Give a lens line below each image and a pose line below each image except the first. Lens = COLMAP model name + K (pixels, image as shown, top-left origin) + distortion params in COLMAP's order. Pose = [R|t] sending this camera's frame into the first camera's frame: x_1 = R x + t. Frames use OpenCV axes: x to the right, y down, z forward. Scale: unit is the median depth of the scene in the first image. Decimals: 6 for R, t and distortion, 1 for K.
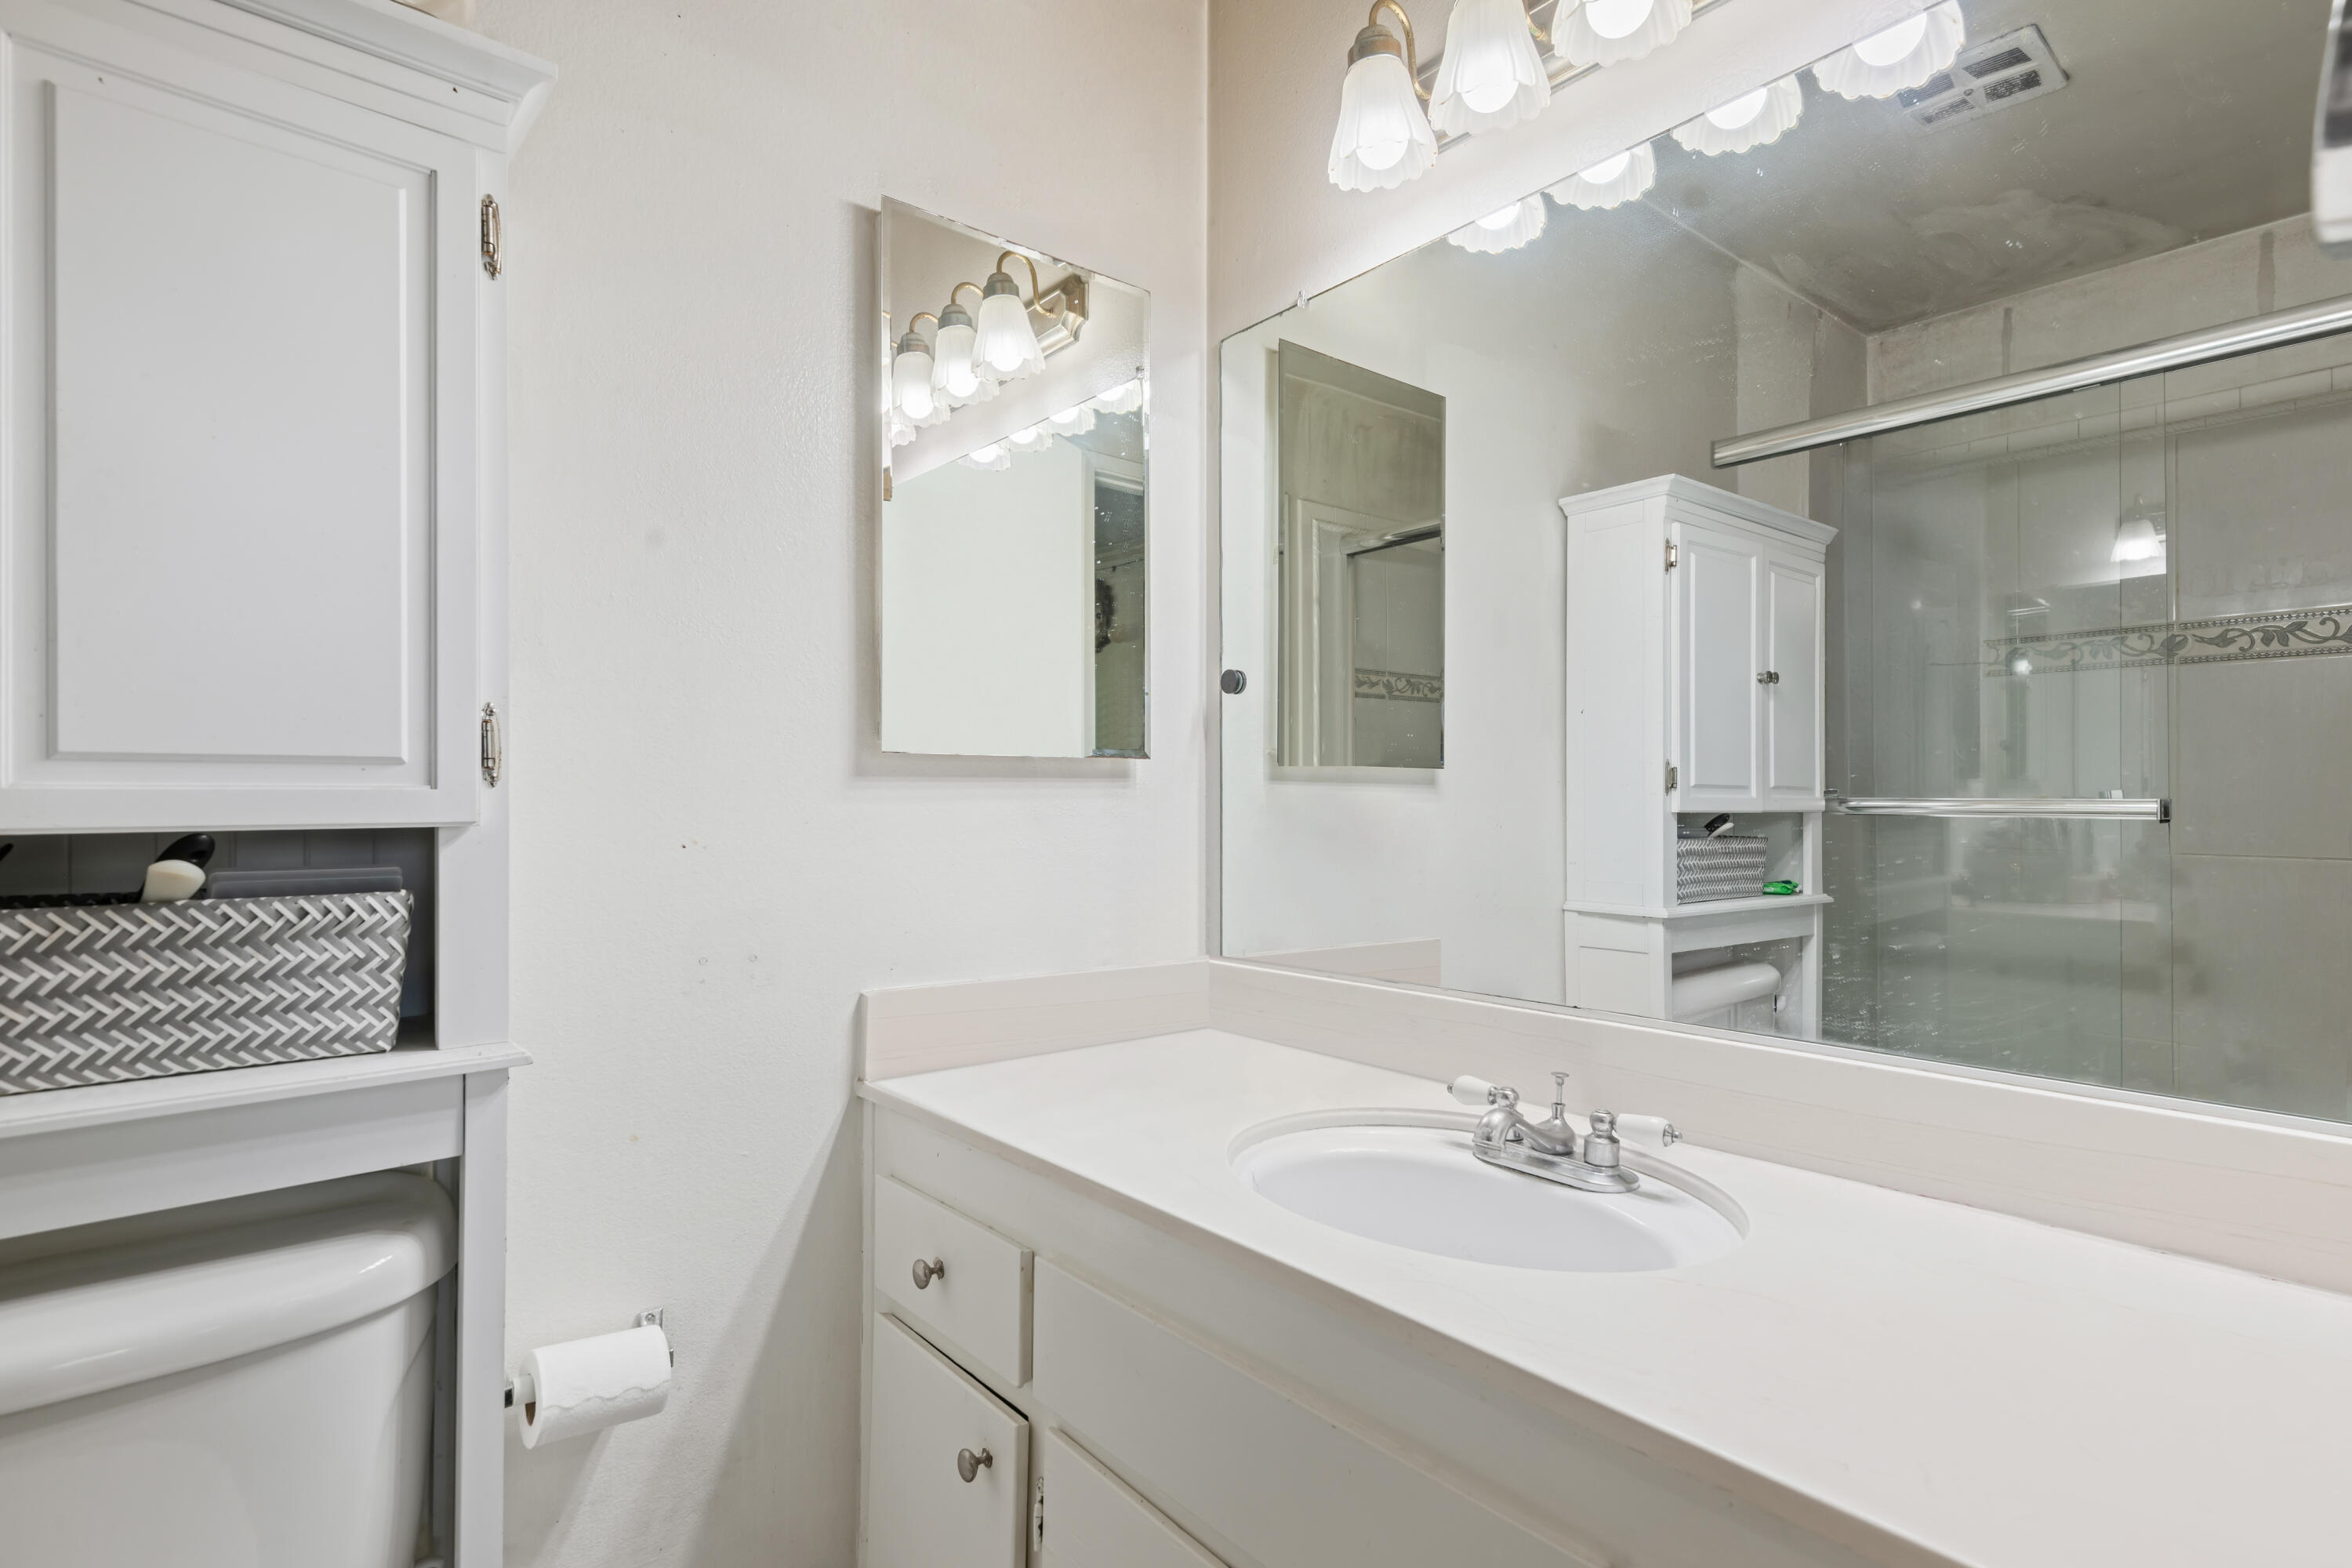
lens RADIAL K [[1147.0, 0, 1168.8], [0, 1147.0, 788.1], [0, 0, 1]] dist [0.001409, 0.000432]
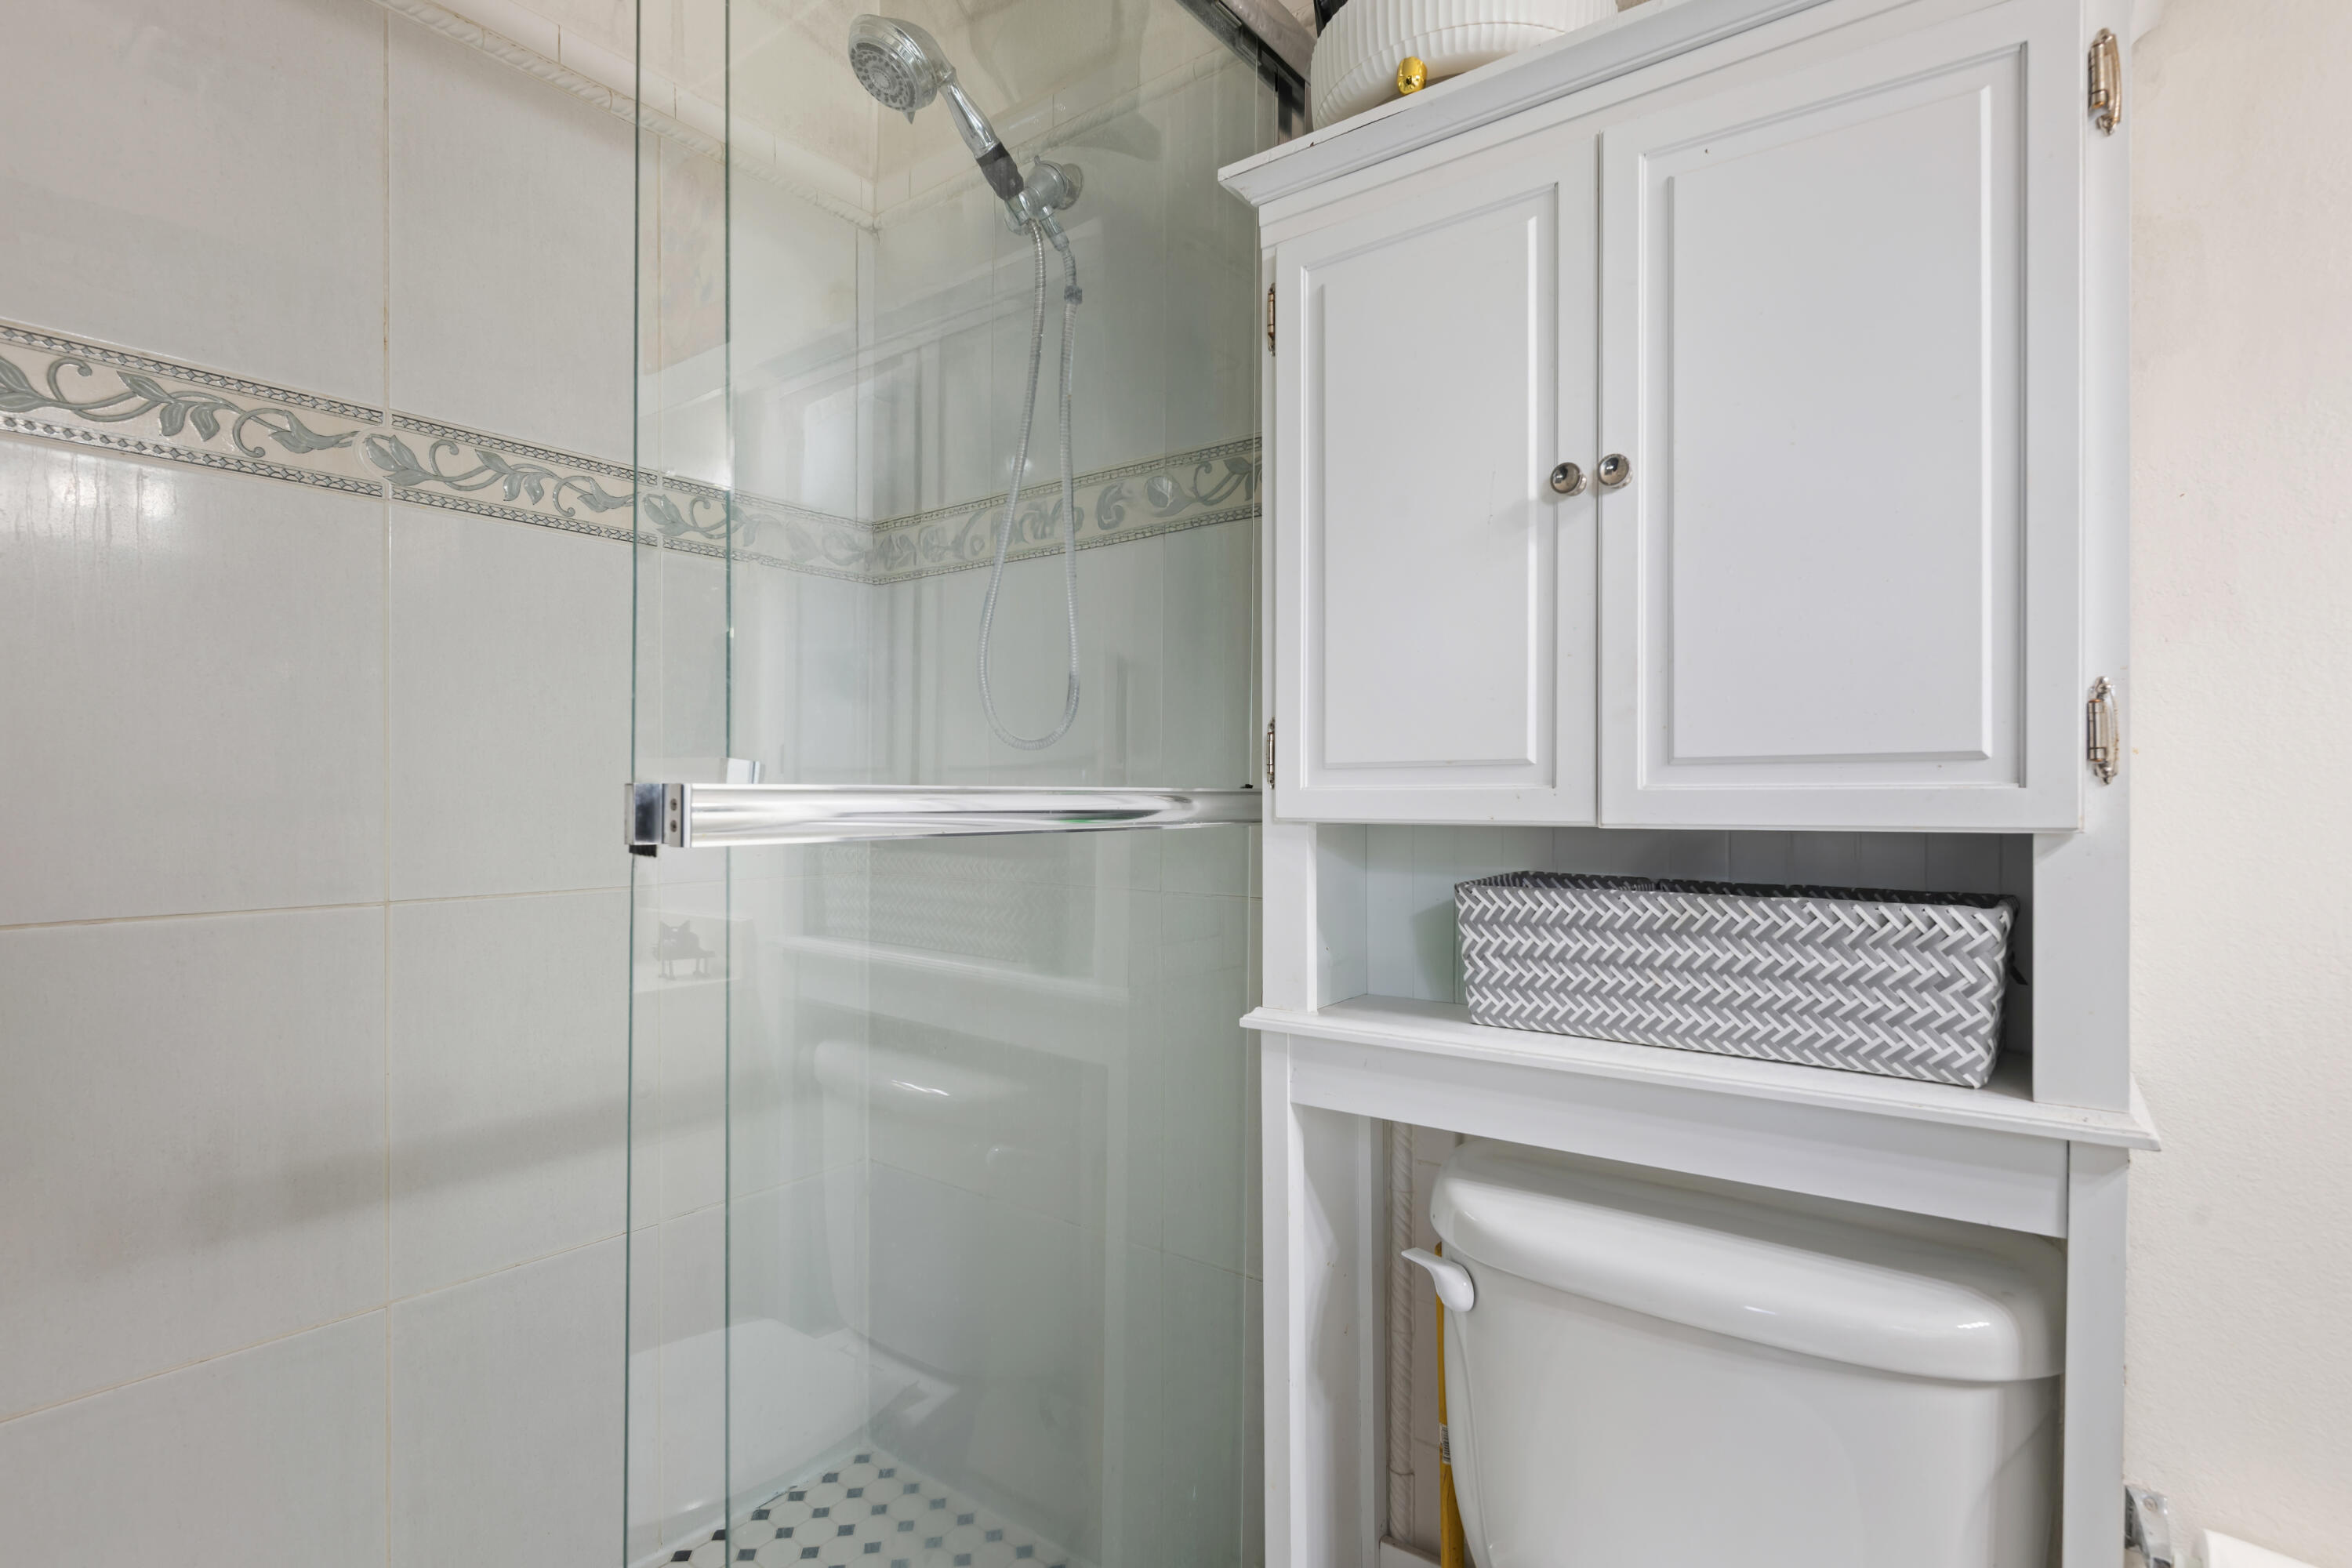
lens RADIAL K [[1147.0, 0, 1171.1], [0, 1147.0, 800.9], [0, 0, 1]] dist [0.001409, 0.000432]
pose [[0.227097, 0.004558, -0.973861, 0.031992], [0.006997, 0.999956, 0.006312, 0.000572], [0.973847, -0.008247, 0.227055, 0.210618]]
